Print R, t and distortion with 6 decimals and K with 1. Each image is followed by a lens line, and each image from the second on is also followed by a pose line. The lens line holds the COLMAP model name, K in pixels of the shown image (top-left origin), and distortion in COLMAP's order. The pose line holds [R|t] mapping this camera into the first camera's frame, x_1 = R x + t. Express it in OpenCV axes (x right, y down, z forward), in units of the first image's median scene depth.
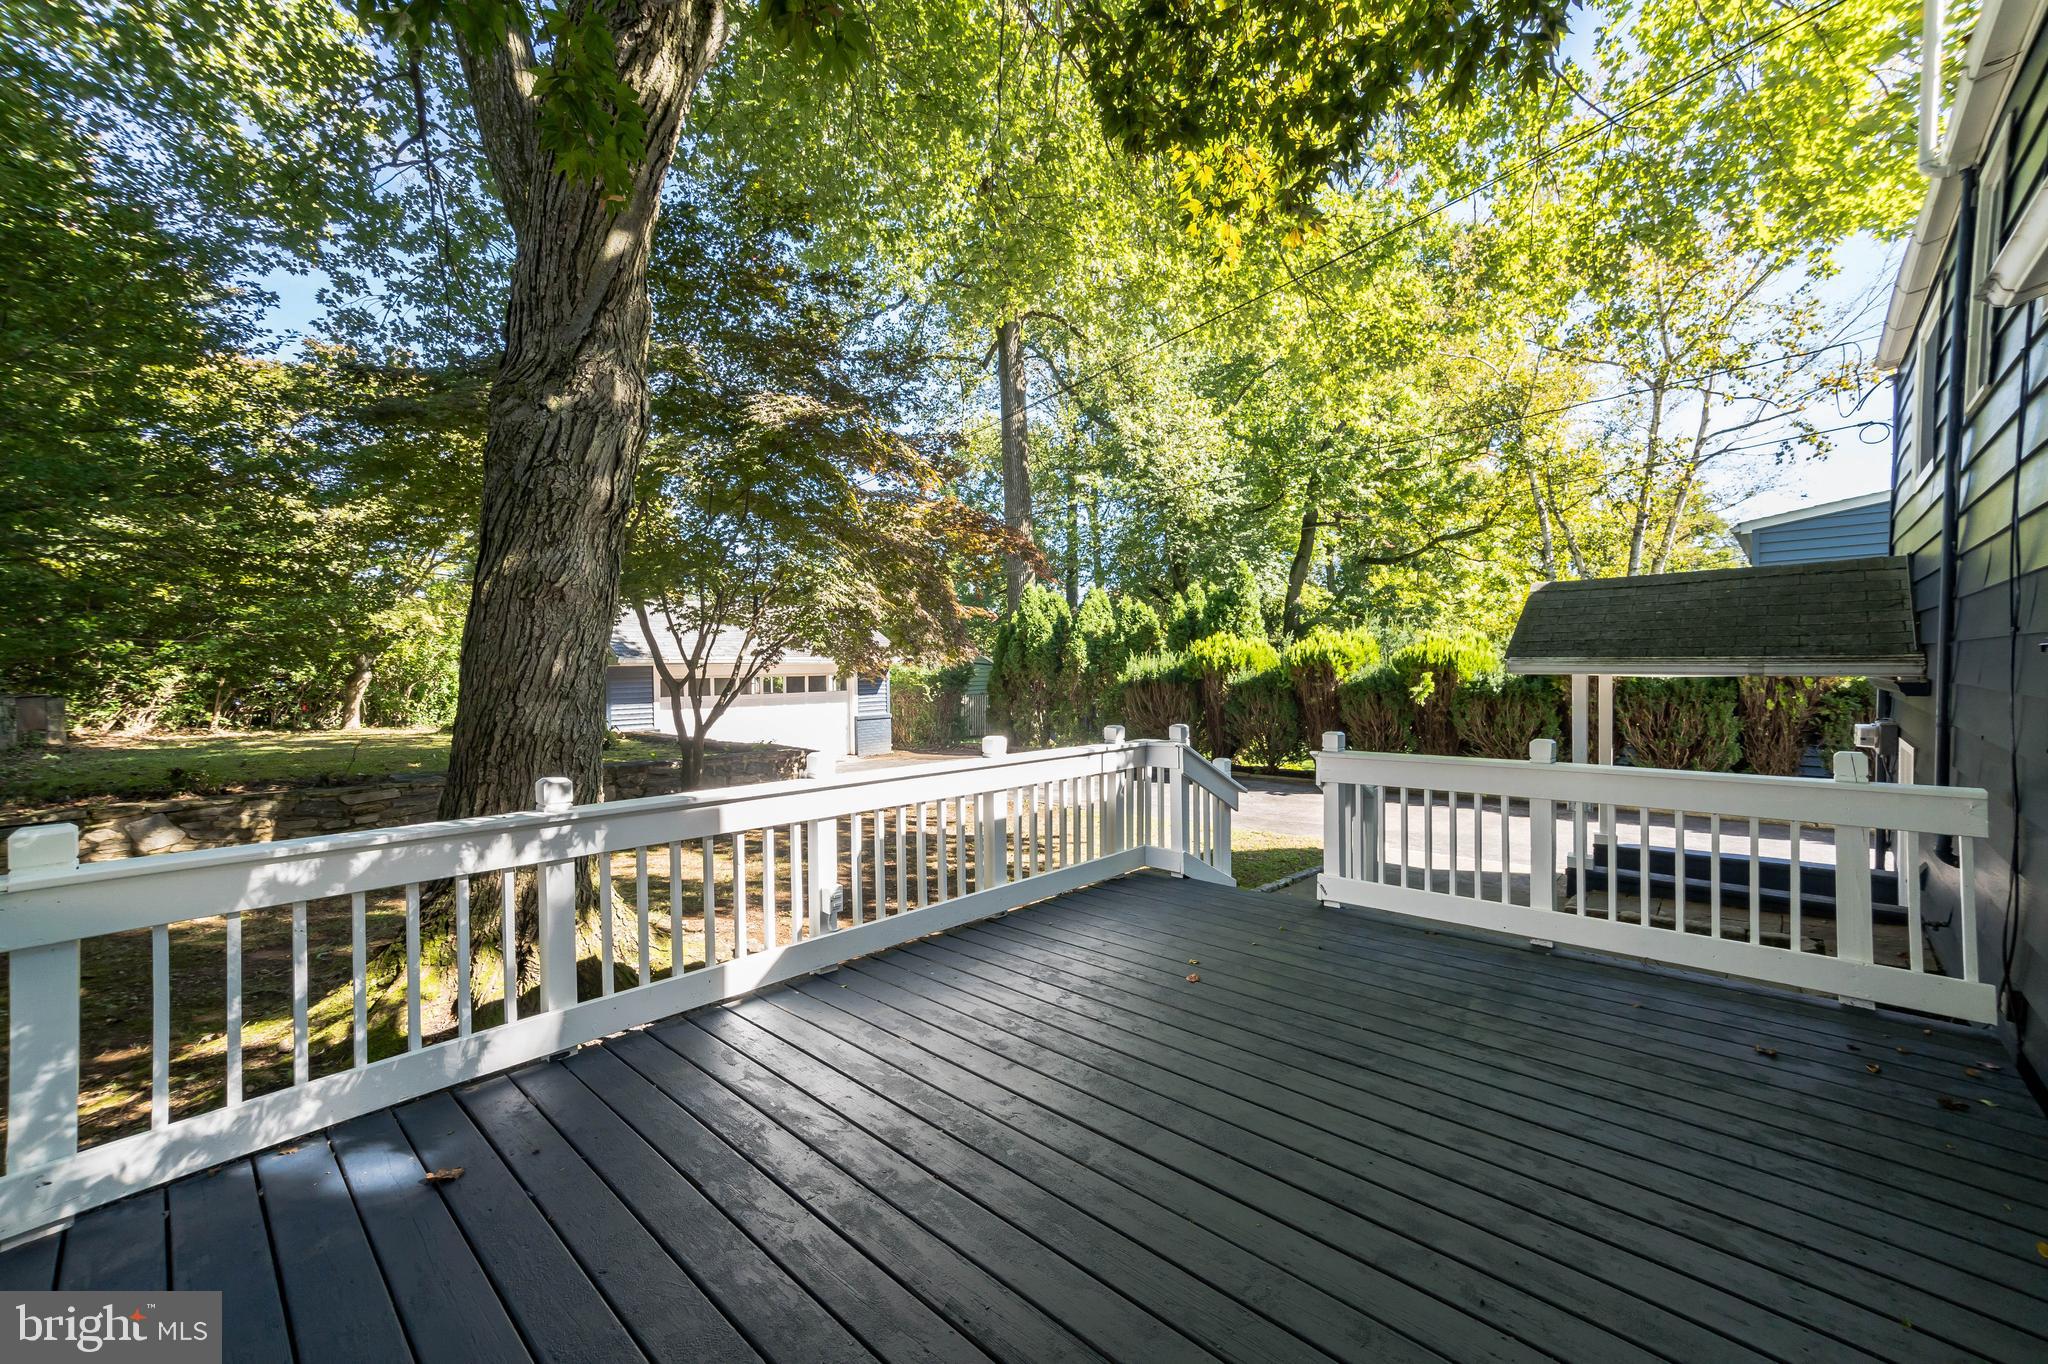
lens RADIAL K [[842.0, 0, 1053.7], [0, 842.0, 669.8], [0, 0, 1]] dist [0.008406, 0.010935]
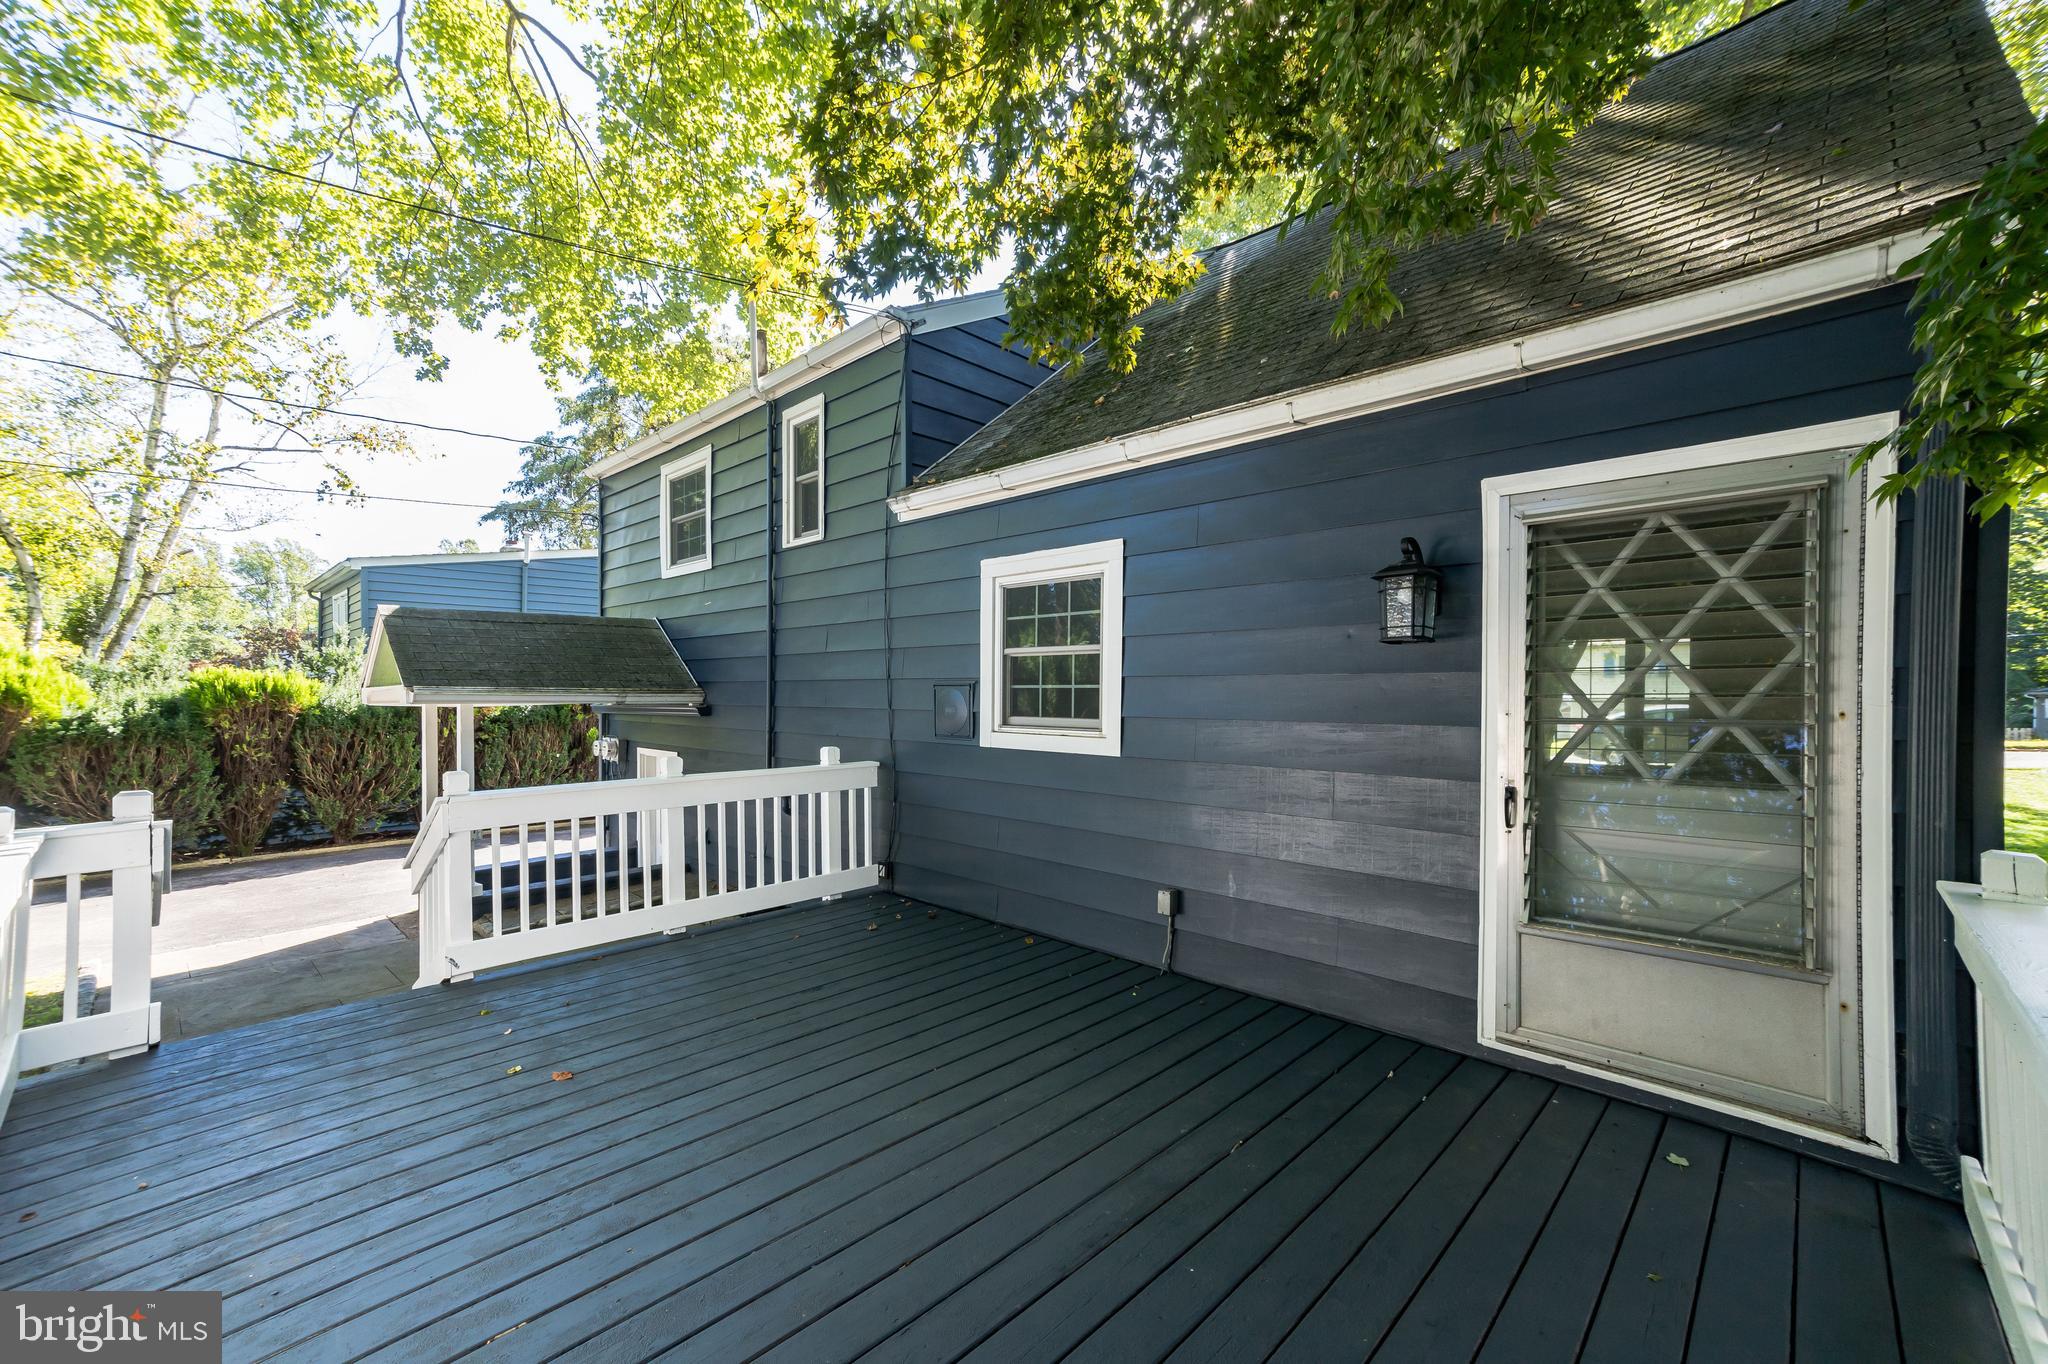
lens RADIAL K [[842.0, 0, 1030.0], [0, 842.0, 700.6], [0, 0, 1]] dist [0.008406, 0.010935]
pose [[0.030442, -0.001474, 0.999535, -0.454342], [0.006533, 0.999978, 0.001276, 0.005374], [-0.999515, 0.006491, 0.030451, 0.376715]]
